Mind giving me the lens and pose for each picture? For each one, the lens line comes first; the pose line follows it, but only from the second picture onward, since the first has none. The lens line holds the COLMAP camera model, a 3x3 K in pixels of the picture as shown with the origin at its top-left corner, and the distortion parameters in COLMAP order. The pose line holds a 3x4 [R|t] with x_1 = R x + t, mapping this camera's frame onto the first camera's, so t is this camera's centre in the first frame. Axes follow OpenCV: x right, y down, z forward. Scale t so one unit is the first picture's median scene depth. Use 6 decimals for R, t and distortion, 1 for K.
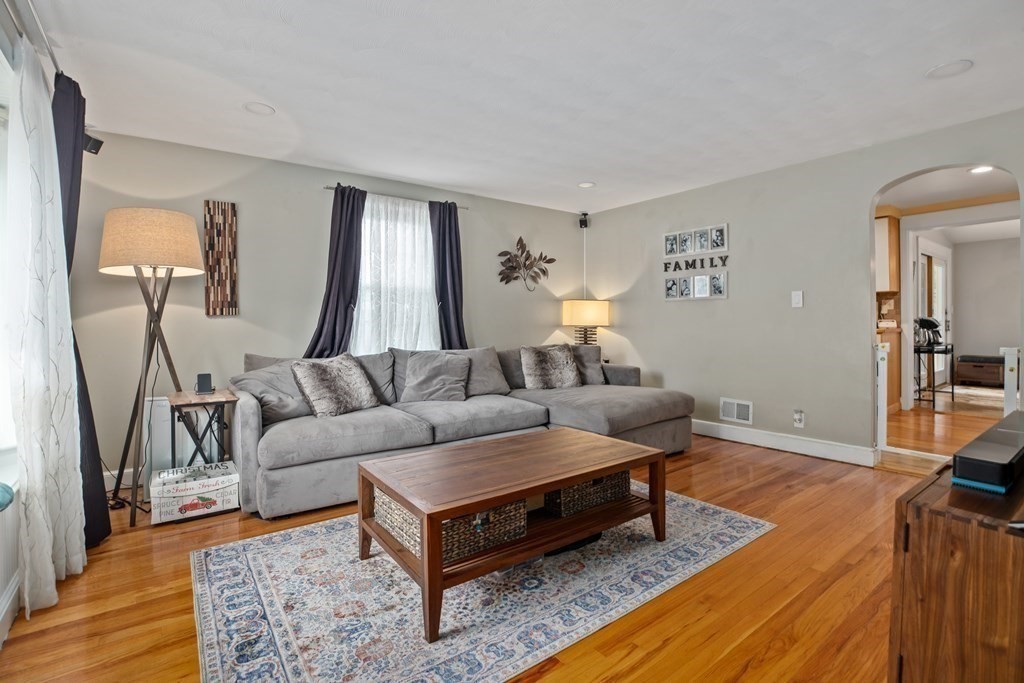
lens RADIAL K [[472.7, 0, 511.7], [0, 472.7, 332.7], [0, 0, 1]] dist [-0.047138, 0.014129]
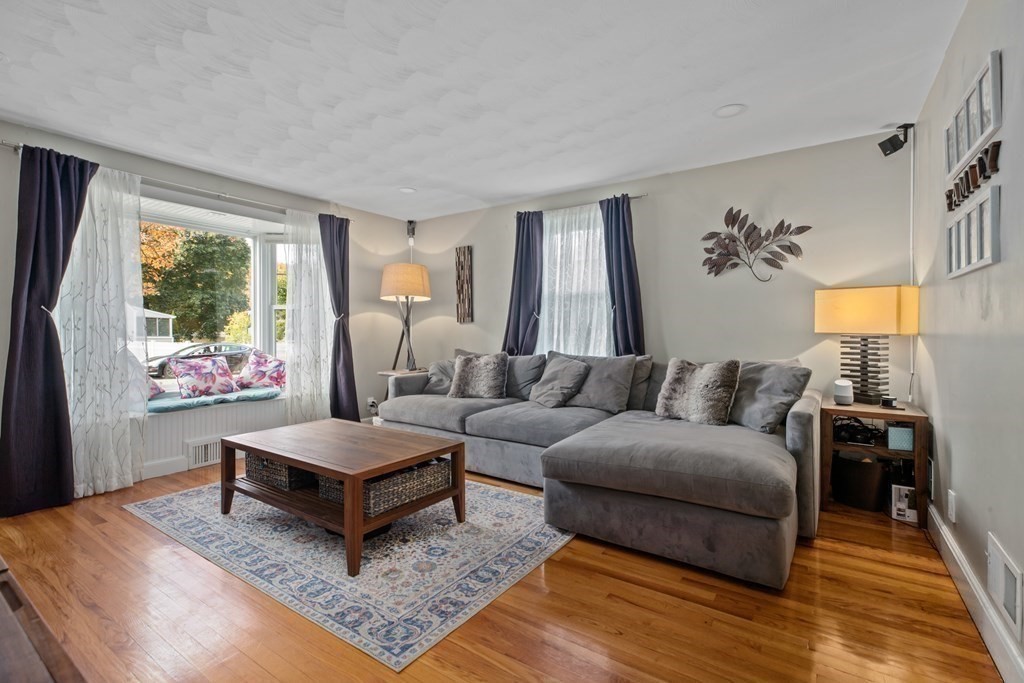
lens RADIAL K [[466.2, 0, 512.8], [0, 466.2, 324.3], [0, 0, 1]] dist [0.000534, -0.000440]
pose [[0.328549, -0.008440, -0.944449, 0.763526], [-0.019849, 0.999678, -0.015838, -0.010750], [0.944278, 0.023950, 0.328275, 0.602291]]
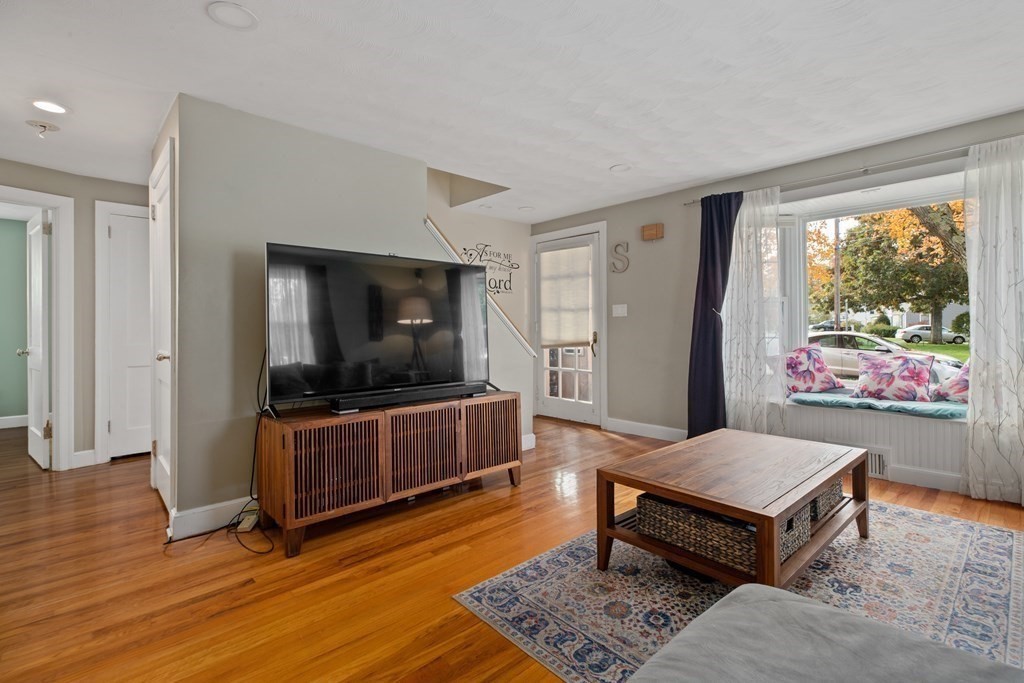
lens RADIAL K [[466.2, 0, 512.8], [0, 466.2, 324.3], [0, 0, 1]] dist [0.000534, -0.000440]
pose [[-0.993109, 0.015280, -0.116198, 0.359679], [0.013361, 0.999762, 0.017270, -0.026791], [0.116434, 0.015599, -0.993076, 1.139552]]
